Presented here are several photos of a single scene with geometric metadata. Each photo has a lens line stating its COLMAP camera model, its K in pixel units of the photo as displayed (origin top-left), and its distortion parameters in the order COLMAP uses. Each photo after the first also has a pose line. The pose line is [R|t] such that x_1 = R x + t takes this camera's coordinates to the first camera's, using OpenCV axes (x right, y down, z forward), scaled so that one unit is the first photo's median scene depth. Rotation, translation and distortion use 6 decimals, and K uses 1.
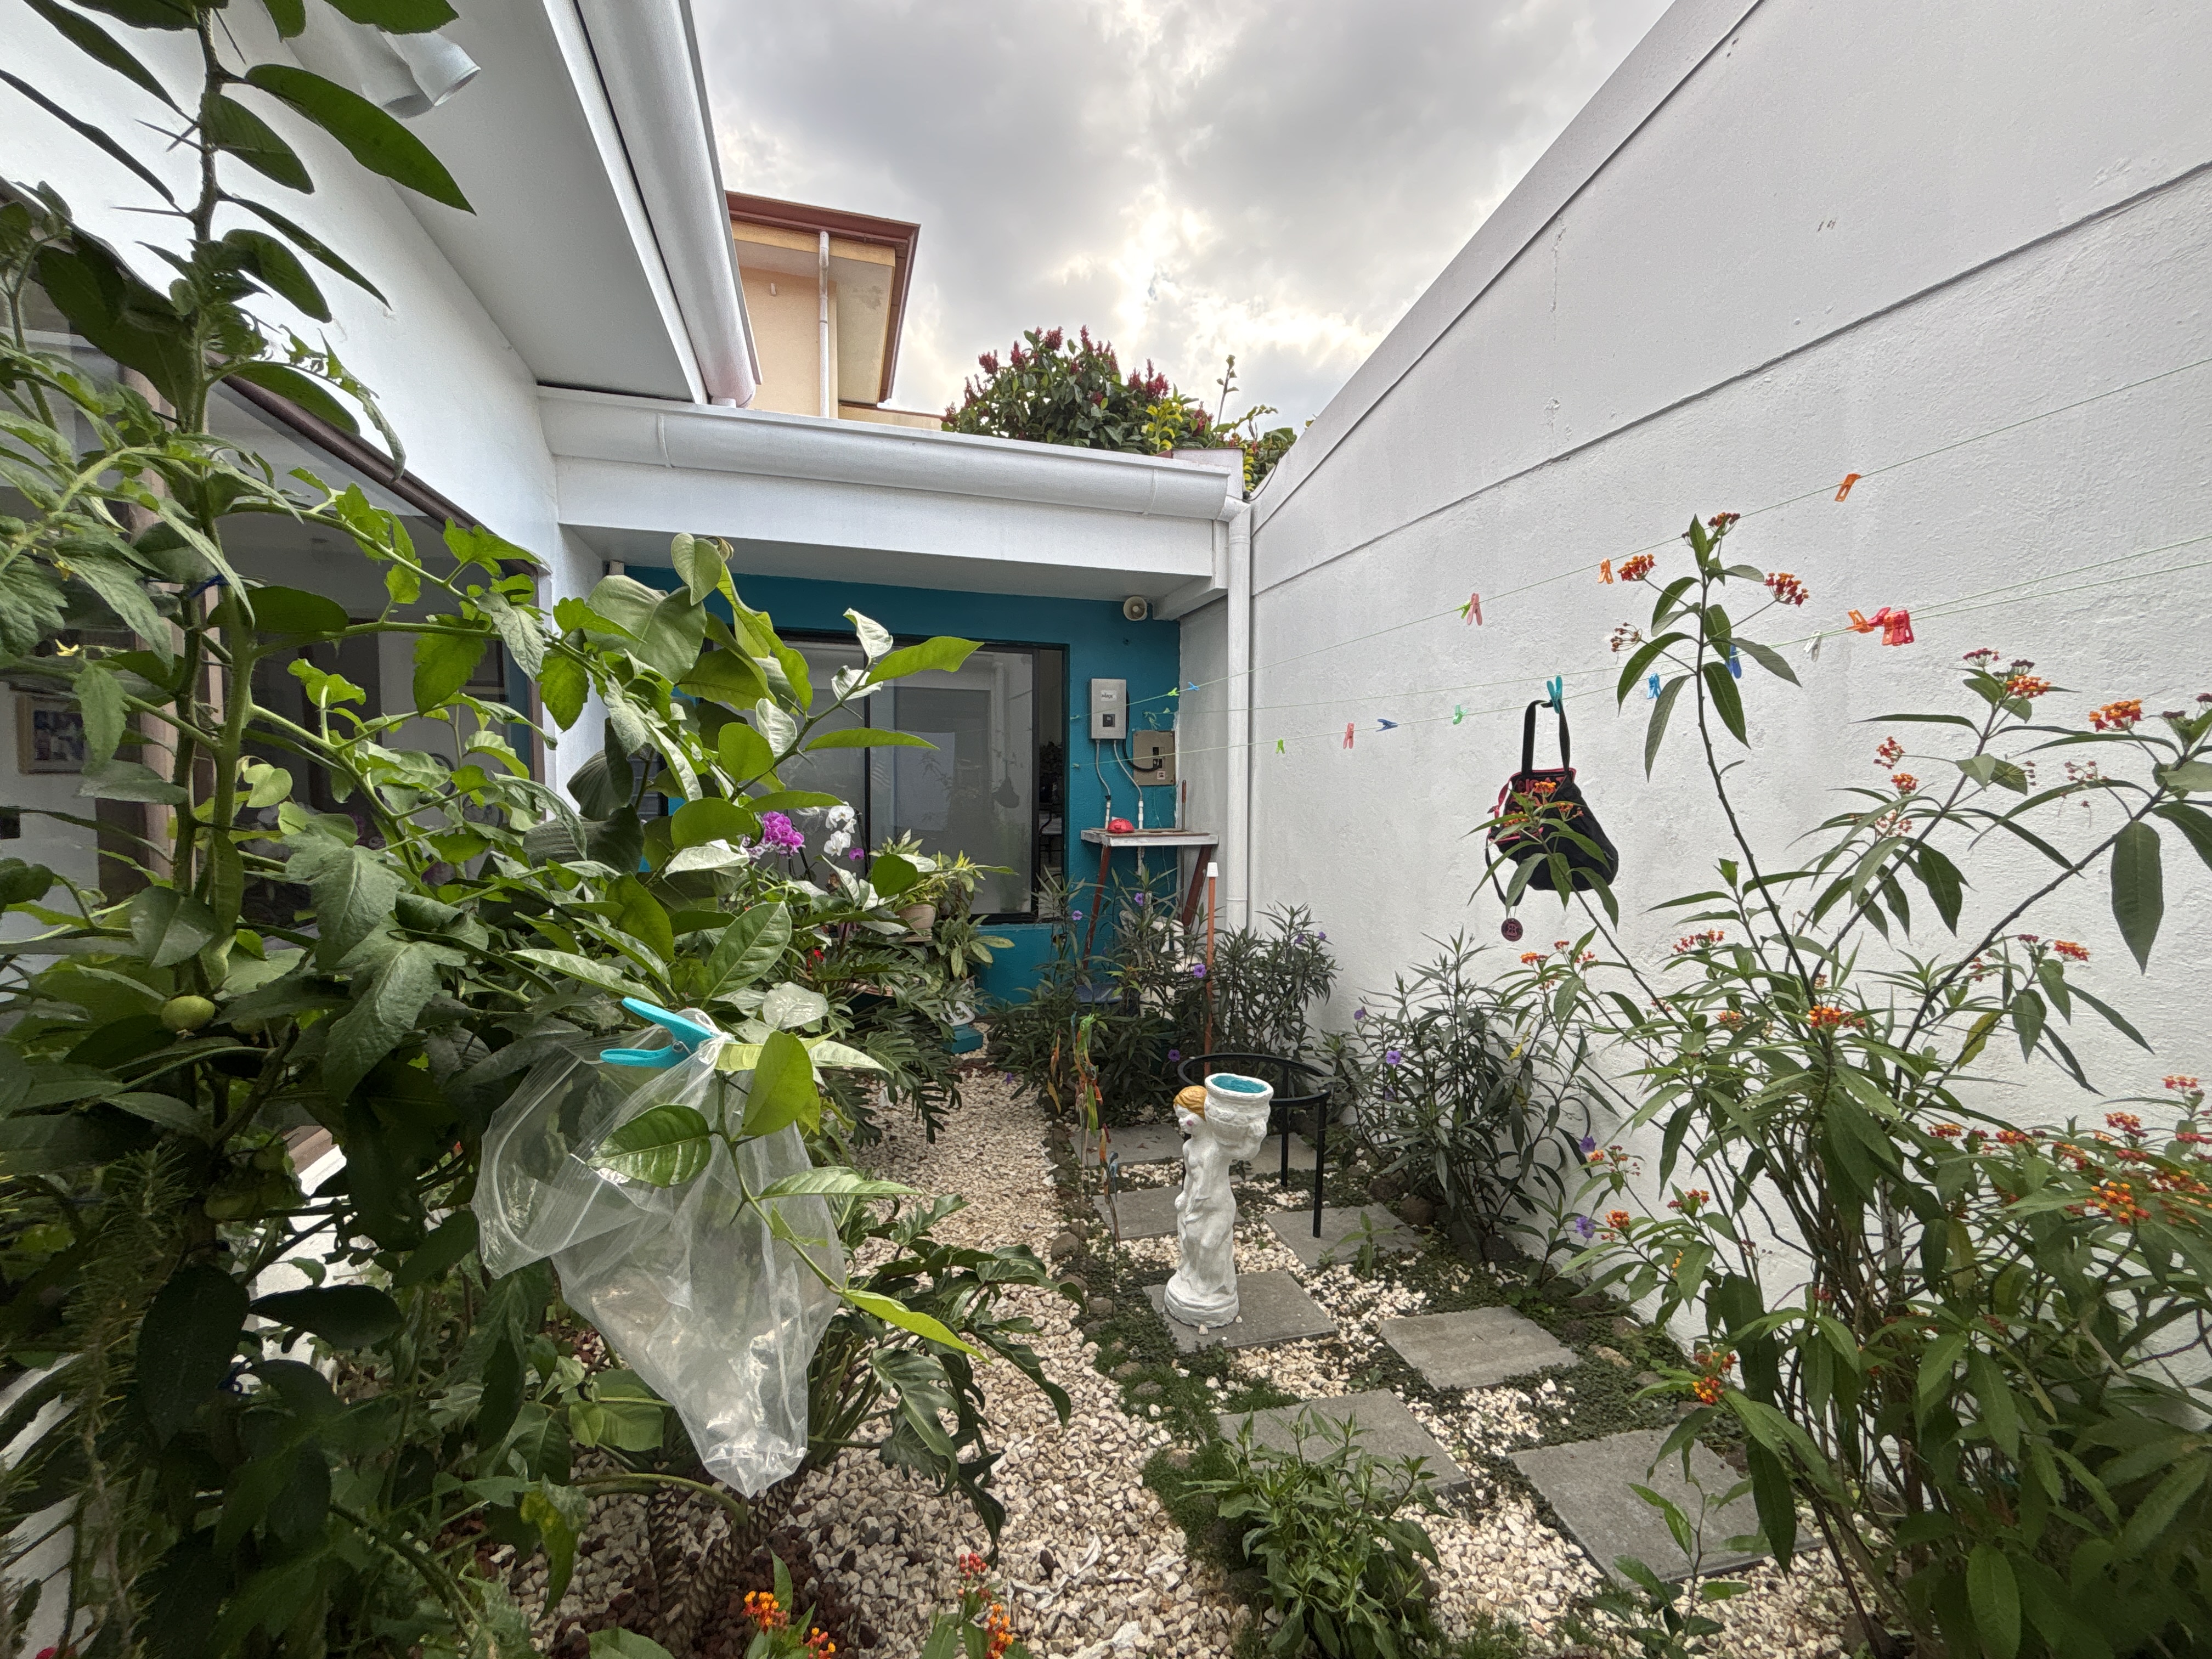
lens RADIAL K [[893.0, 0, 1102.2], [0, 893.0, 835.4], [0, 0, 1]] dist [-0.003969, -0.001059]
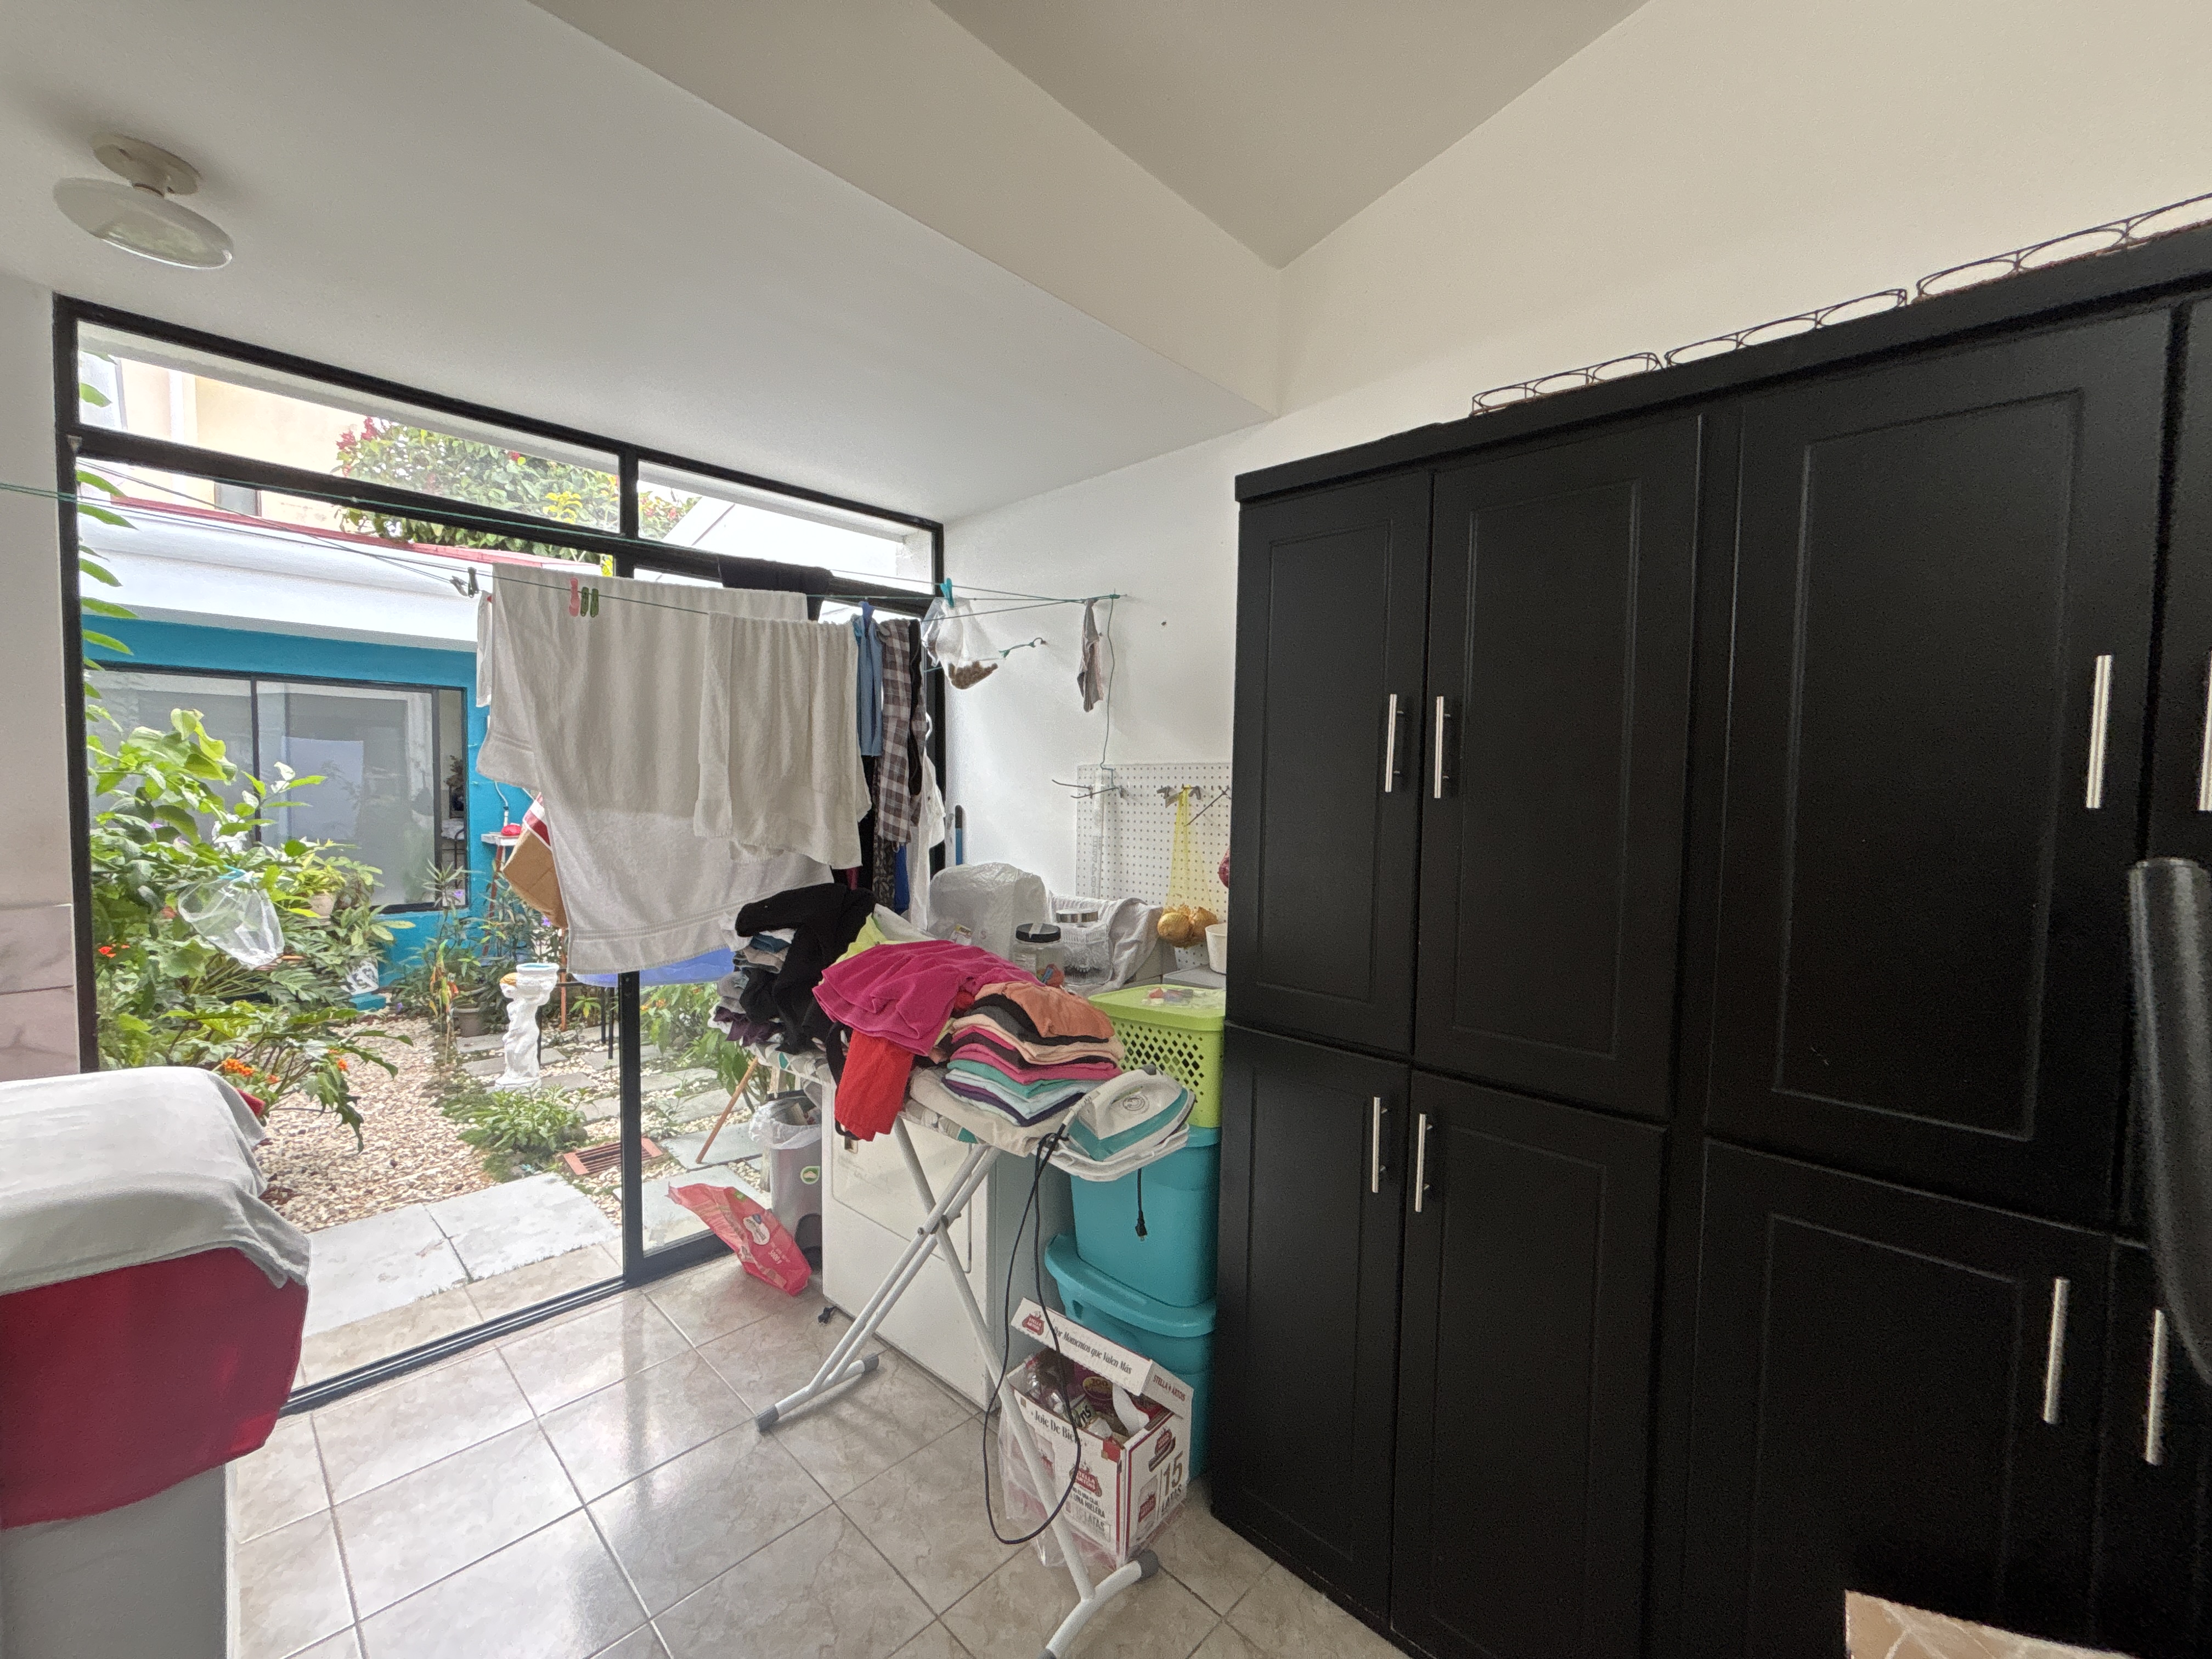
lens RADIAL K [[893.0, 0, 1113.7], [0, 893.0, 833.4], [0, 0, 1]] dist [-0.003969, -0.001059]
pose [[0.865609, -0.021403, 0.500262, 0.135390], [0.023756, 0.999716, 0.001667, 0.012277], [-0.500156, 0.010441, 0.865872, -0.618658]]
